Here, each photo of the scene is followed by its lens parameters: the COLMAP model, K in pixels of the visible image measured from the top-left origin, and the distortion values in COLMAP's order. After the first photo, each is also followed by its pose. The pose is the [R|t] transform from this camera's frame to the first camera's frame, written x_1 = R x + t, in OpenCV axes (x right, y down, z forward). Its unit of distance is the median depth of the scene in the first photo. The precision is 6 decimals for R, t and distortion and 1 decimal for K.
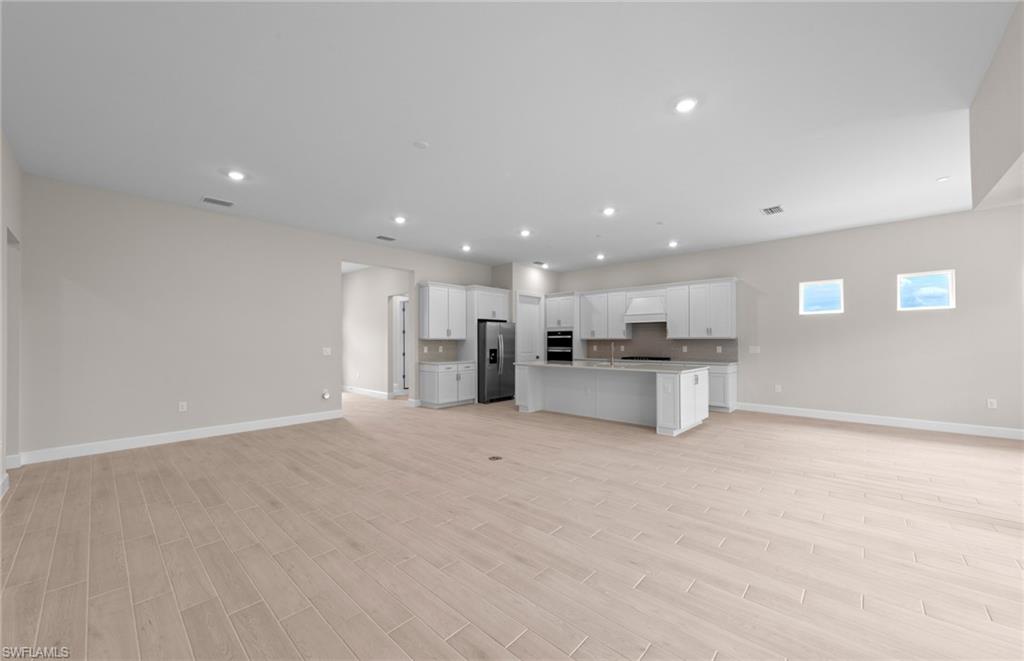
lens RADIAL K [[382.5, 0, 504.0], [0, 382.5, 341.1], [0, 0, 1]] dist [0.003092, 0.000100]
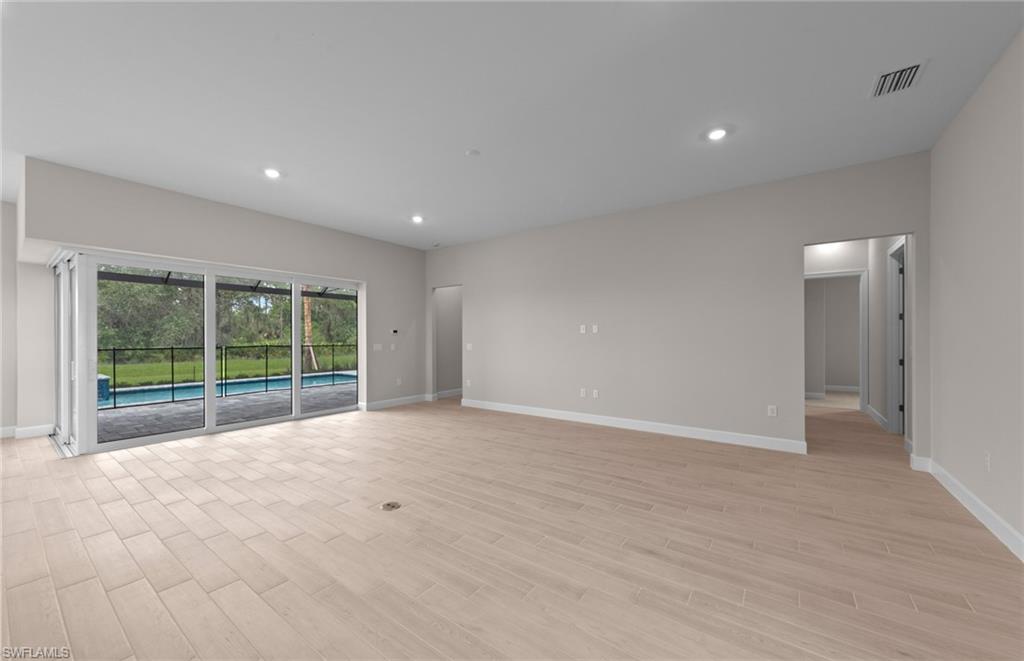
lens RADIAL K [[382.5, 0, 508.0], [0, 382.5, 337.8], [0, 0, 1]] dist [0.003092, 0.000100]
pose [[-0.992874, 0.004616, -0.119080, -0.081139], [0.004746, 0.999988, -0.000813, 0.000975], [0.119075, -0.001372, -0.992884, 0.917893]]
